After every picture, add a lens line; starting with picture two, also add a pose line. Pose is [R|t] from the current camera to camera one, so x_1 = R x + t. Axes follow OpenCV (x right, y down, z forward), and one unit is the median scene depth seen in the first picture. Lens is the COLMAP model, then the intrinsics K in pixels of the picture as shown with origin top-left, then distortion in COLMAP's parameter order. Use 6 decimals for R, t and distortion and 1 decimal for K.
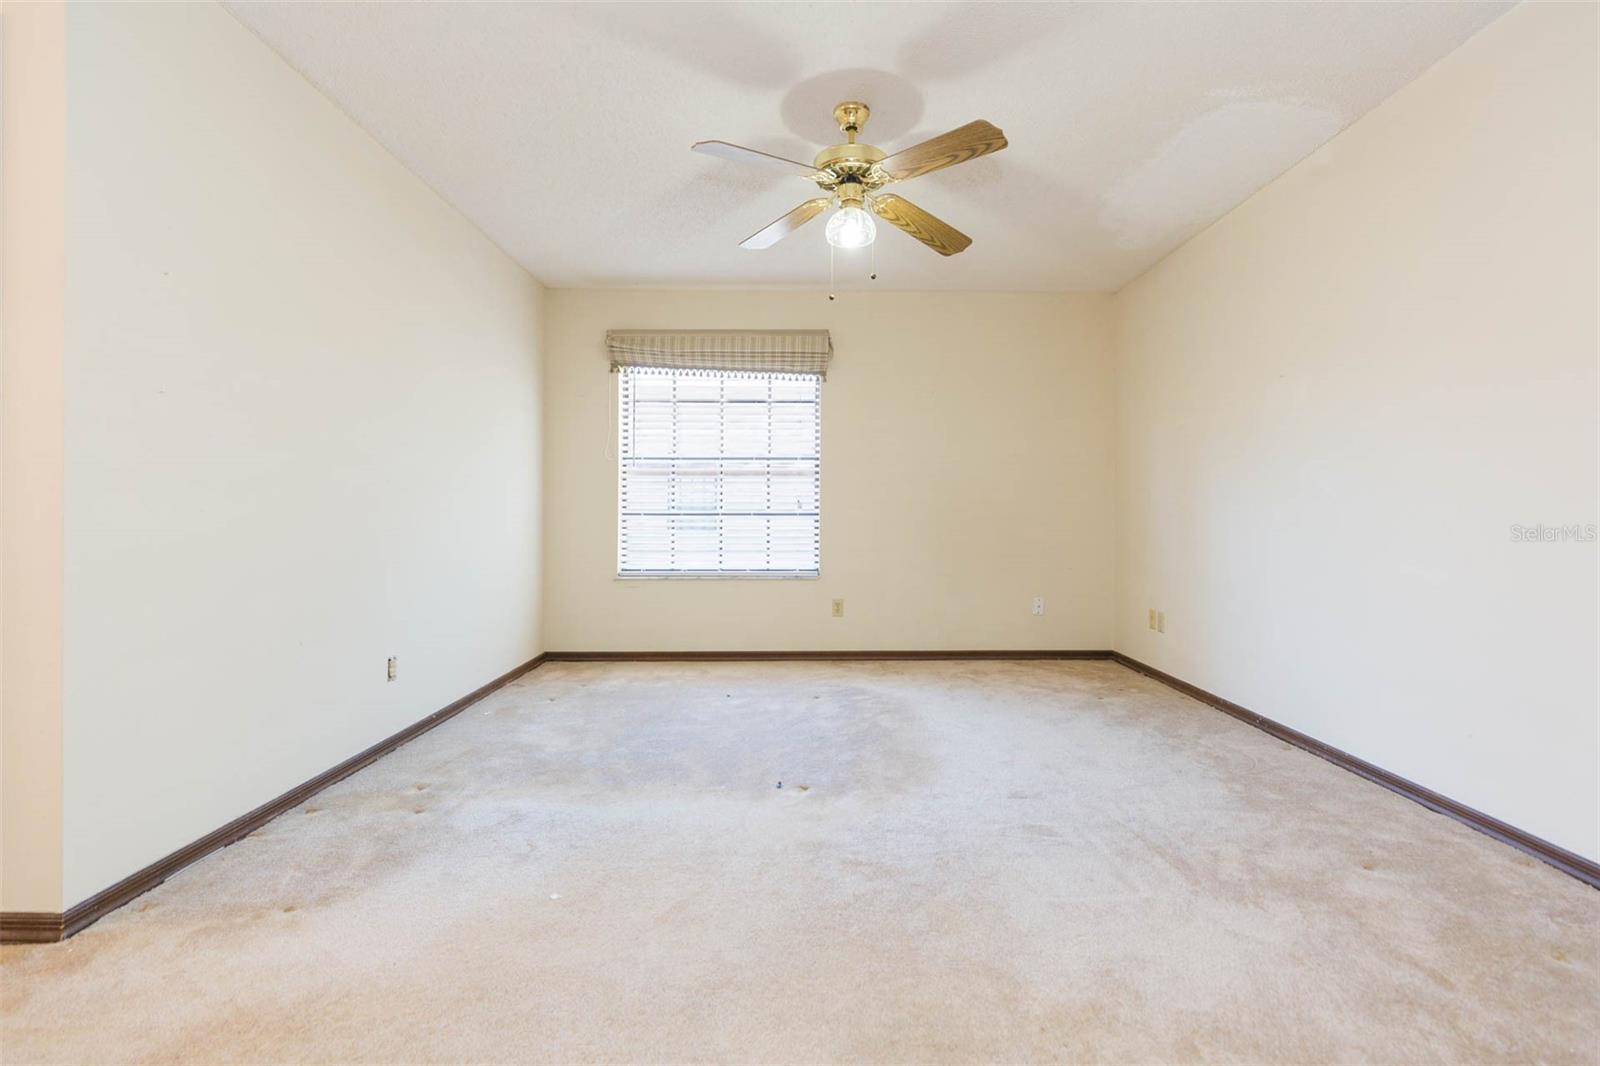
lens RADIAL K [[721.2, 0, 805.2], [0, 721.2, 525.8], [0, 0, 1]] dist [0.005880, 0.000002]
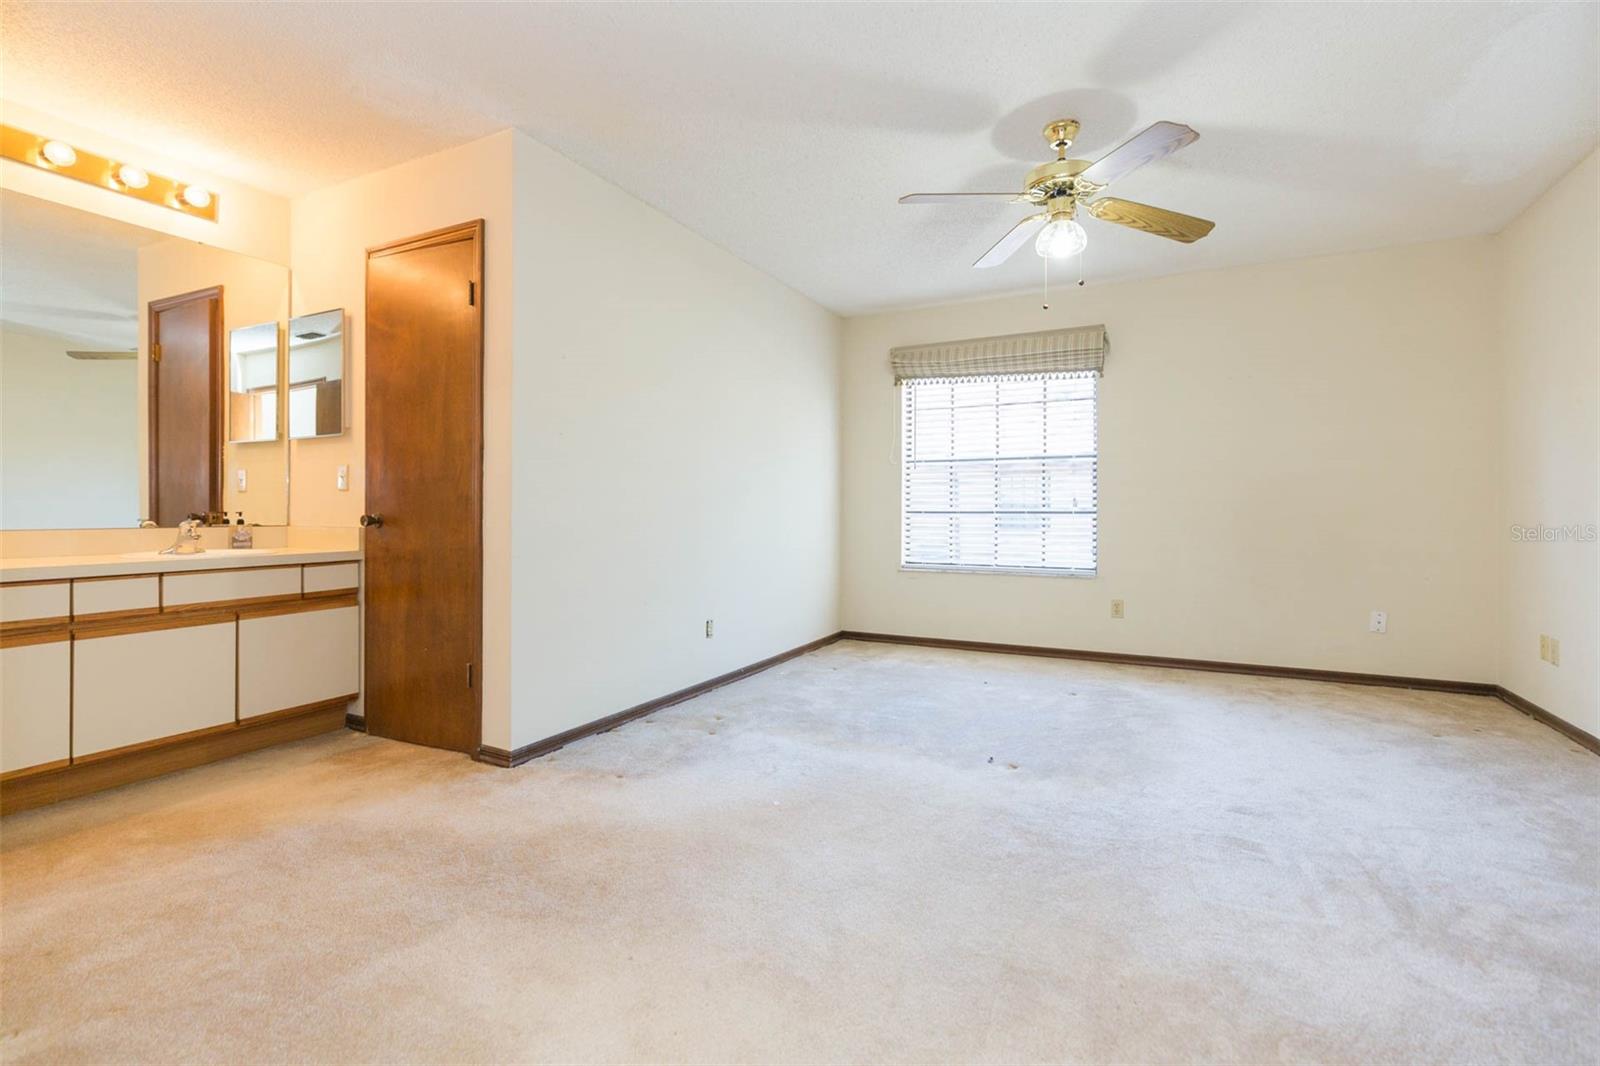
lens RADIAL K [[721.2, 0, 805.2], [0, 721.2, 525.8], [0, 0, 1]] dist [0.005880, 0.000002]
pose [[0.886178, 0.009741, -0.463243, 0.175029], [-0.008516, 0.999953, 0.004736, 0.001366], [0.463267, -0.000252, 0.886219, -0.079410]]
